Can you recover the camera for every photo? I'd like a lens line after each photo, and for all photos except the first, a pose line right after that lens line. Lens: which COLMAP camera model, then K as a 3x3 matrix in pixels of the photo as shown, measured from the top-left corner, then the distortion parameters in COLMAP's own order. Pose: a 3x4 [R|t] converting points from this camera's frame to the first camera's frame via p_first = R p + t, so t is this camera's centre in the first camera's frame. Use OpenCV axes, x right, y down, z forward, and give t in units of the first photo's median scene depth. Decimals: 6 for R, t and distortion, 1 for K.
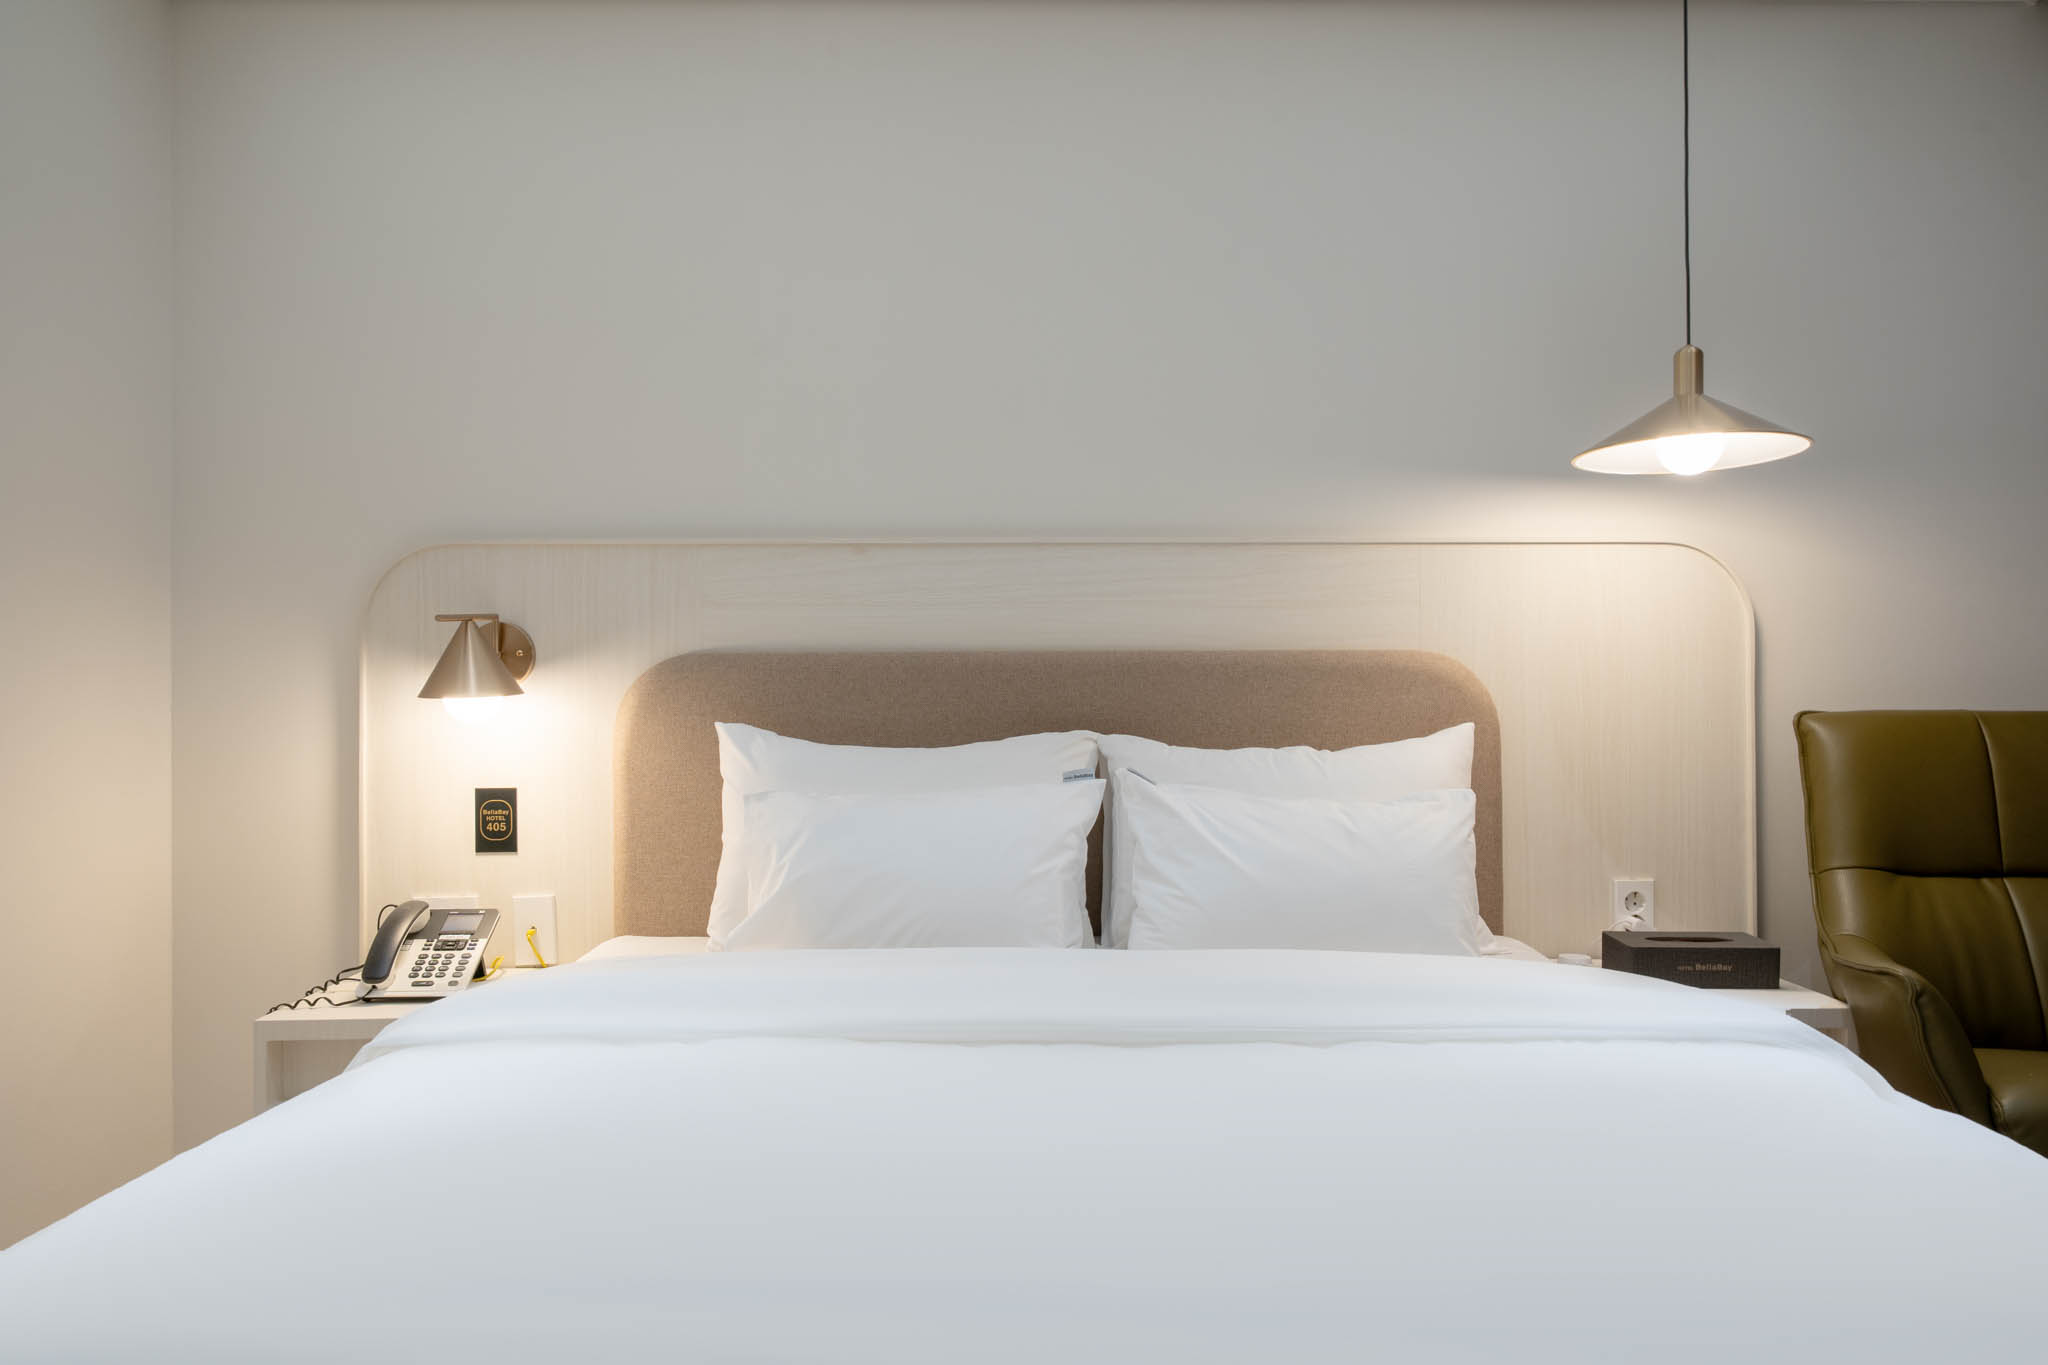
lens RADIAL K [[1382.4, 0, 1019.5], [0, 1382.4, 710.5], [0, 0, 1]] dist [0.003328, -0.000507]
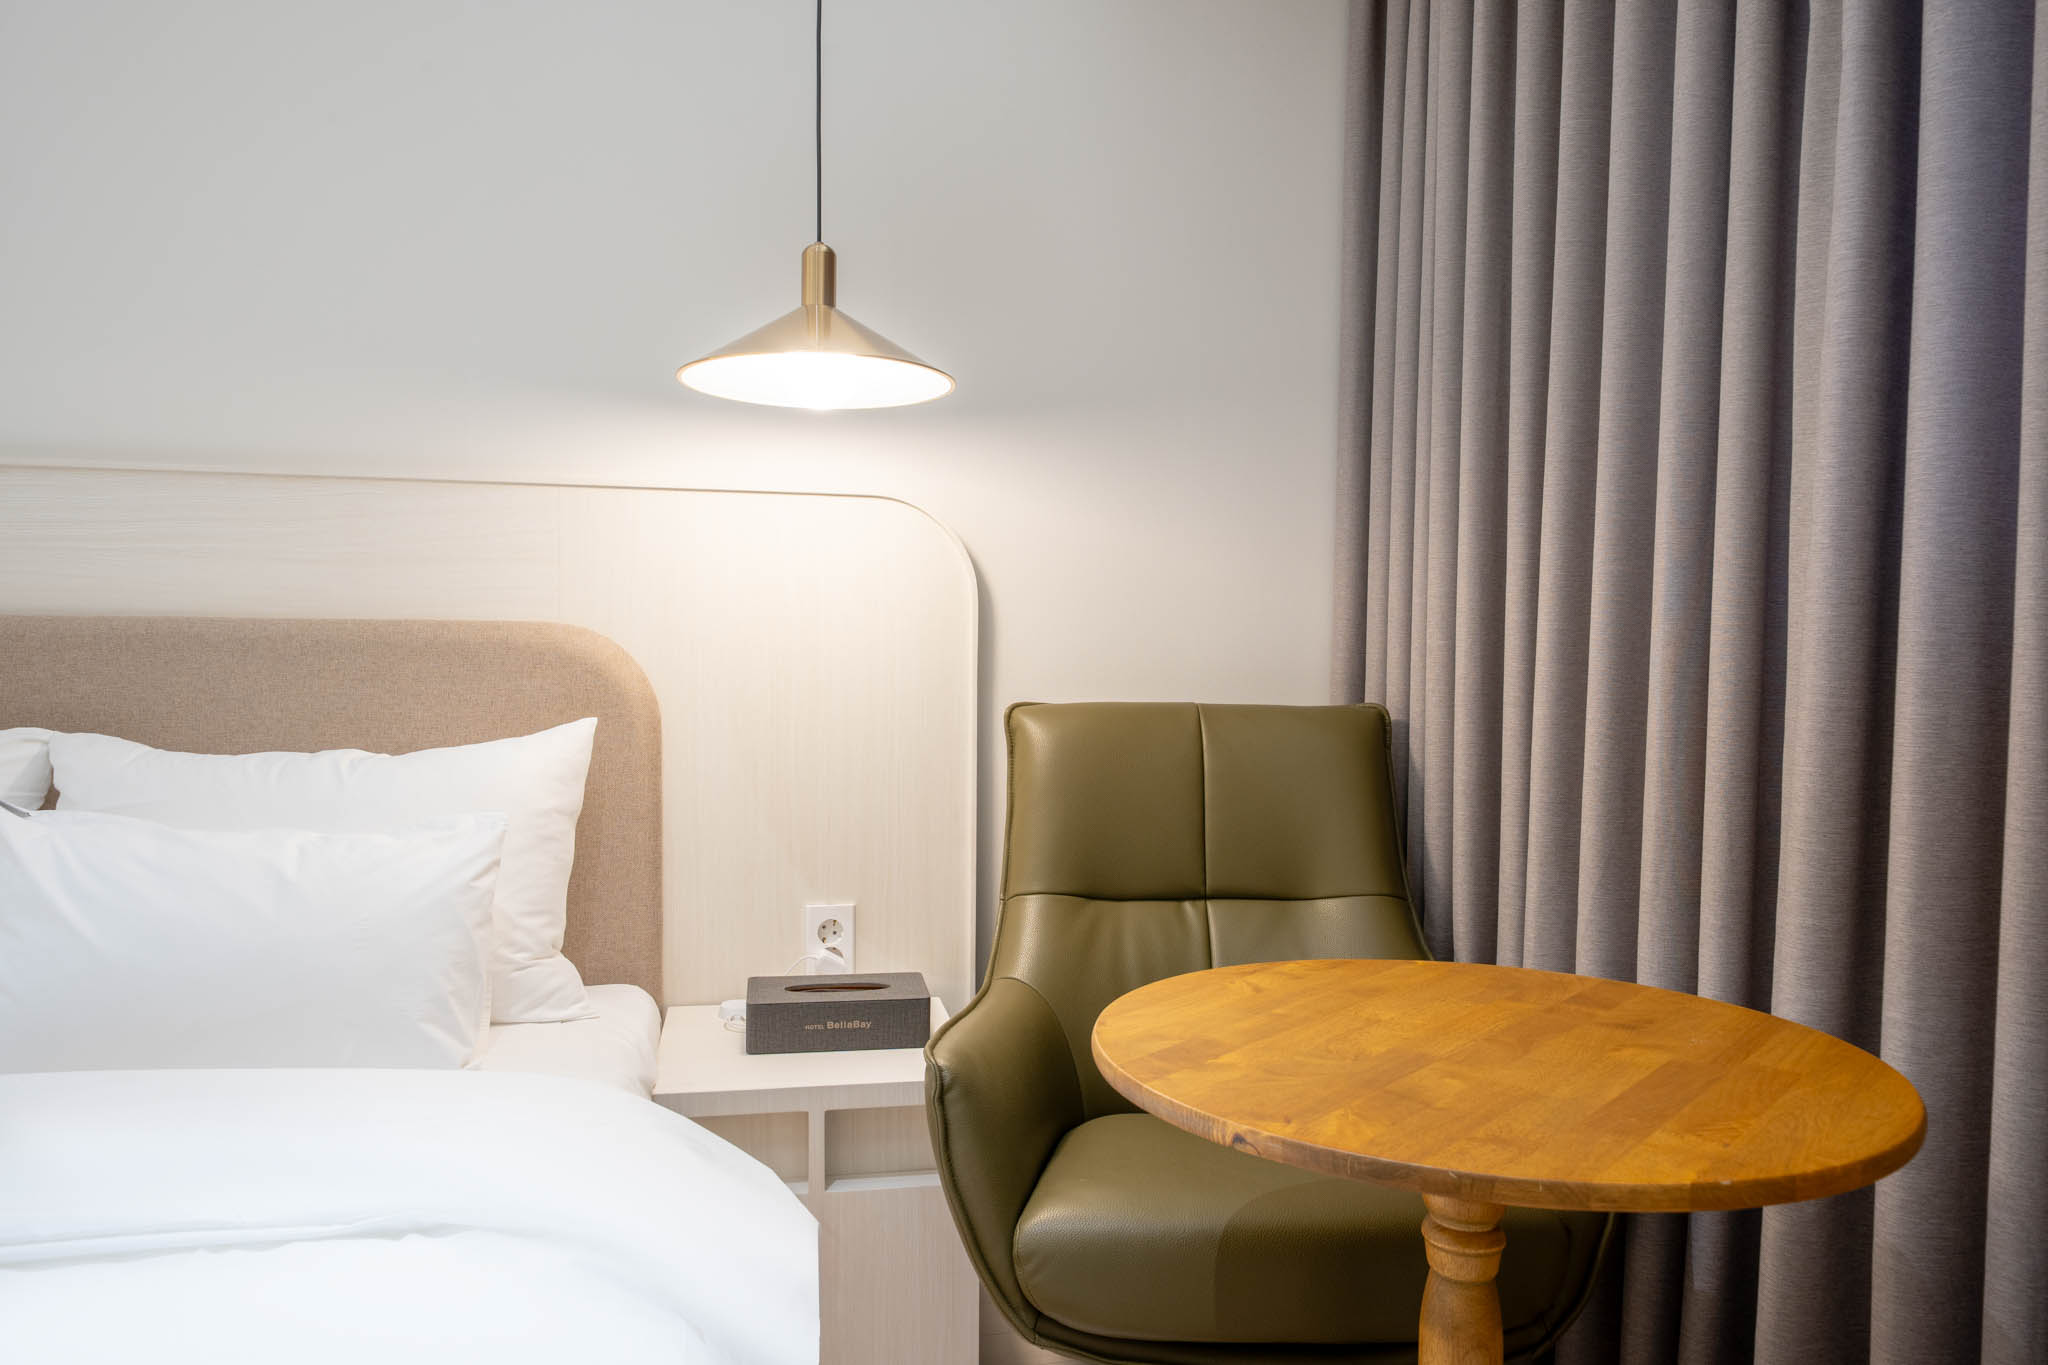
lens RADIAL K [[1382.4, 0, 1019.5], [0, 1382.4, 710.5], [0, 0, 1]] dist [0.003328, -0.000507]
pose [[0.973564, 0.001221, 0.228410, 0.382774], [-0.009592, 0.999322, 0.035542, -0.025018], [-0.228212, -0.036793, 0.972916, 0.184537]]
